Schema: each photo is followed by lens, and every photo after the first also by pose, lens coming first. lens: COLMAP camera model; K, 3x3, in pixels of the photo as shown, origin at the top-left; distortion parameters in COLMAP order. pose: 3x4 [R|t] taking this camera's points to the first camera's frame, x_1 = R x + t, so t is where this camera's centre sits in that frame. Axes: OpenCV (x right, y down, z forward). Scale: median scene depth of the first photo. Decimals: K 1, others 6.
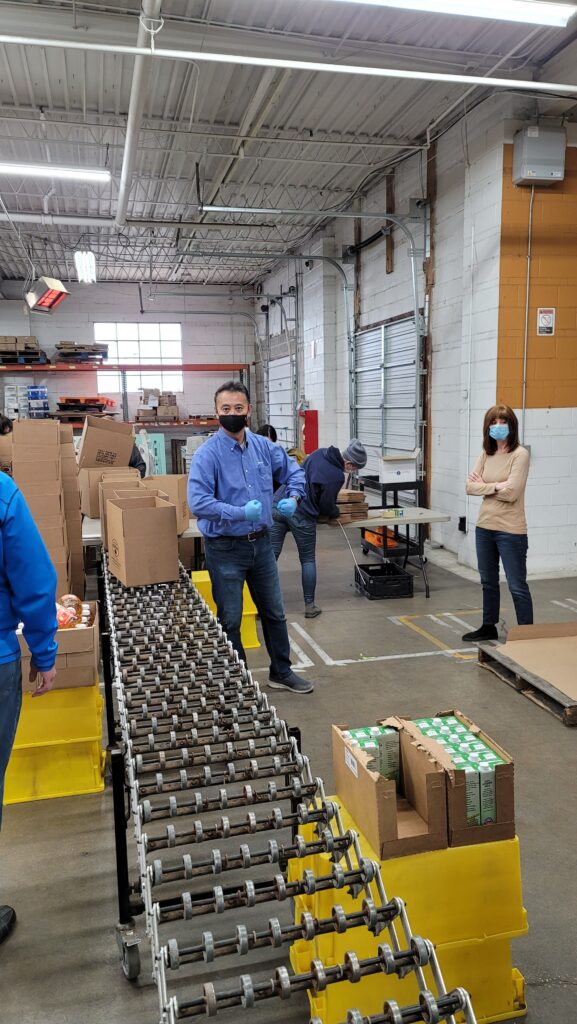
lens RADIAL K [[752.3, 0, 271.2], [0, 752.3, 515.3], [0, 0, 1]] dist [0.082109, -0.072666]
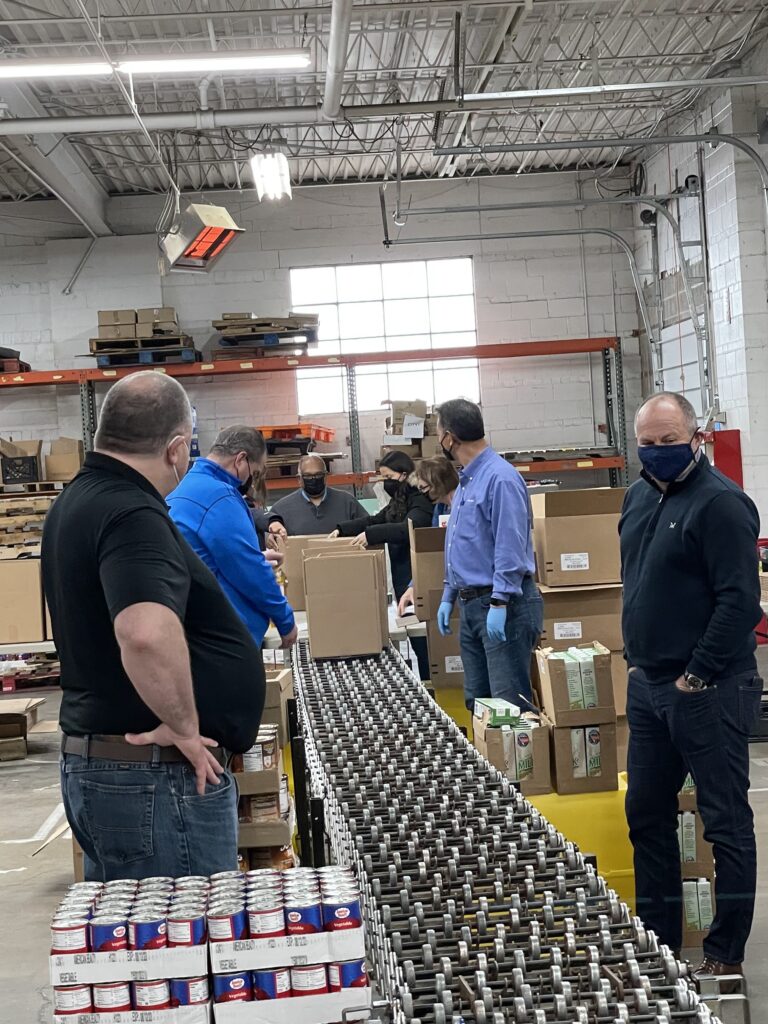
lens RADIAL K [[2148.0, 0, 384.0], [0, 2148.0, 512.0], [0, 0, 1]] dist [0.073055, 0.409220]
pose [[0.981377, -0.037422, -0.188411, 0.096978], [0.017045, 0.993936, -0.108632, 0.059167], [0.191334, 0.103398, 0.976064, -0.384445]]
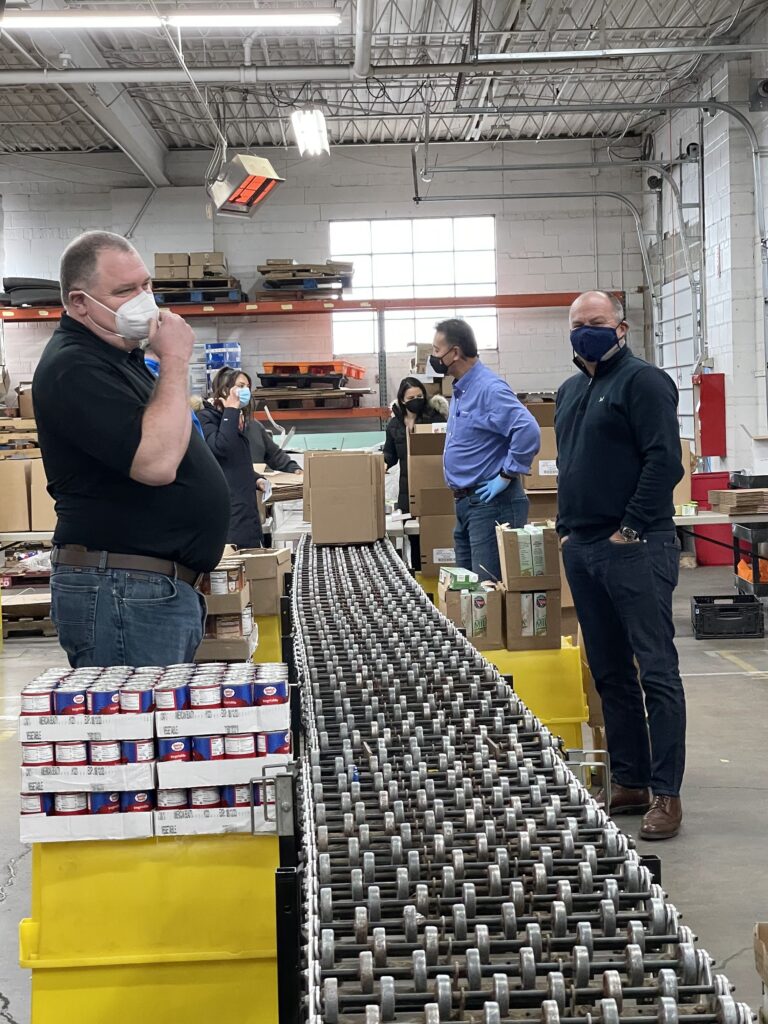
lens RADIAL K [[1945.3, 0, 382.6], [0, 1945.3, 535.0], [0, 0, 1]] dist [0.073206, 0.245619]
pose [[0.977554, 0.002130, -0.210672, 0.117768], [-0.017760, 0.997223, -0.072328, 0.079842], [0.209933, 0.074446, 0.974877, -0.393789]]
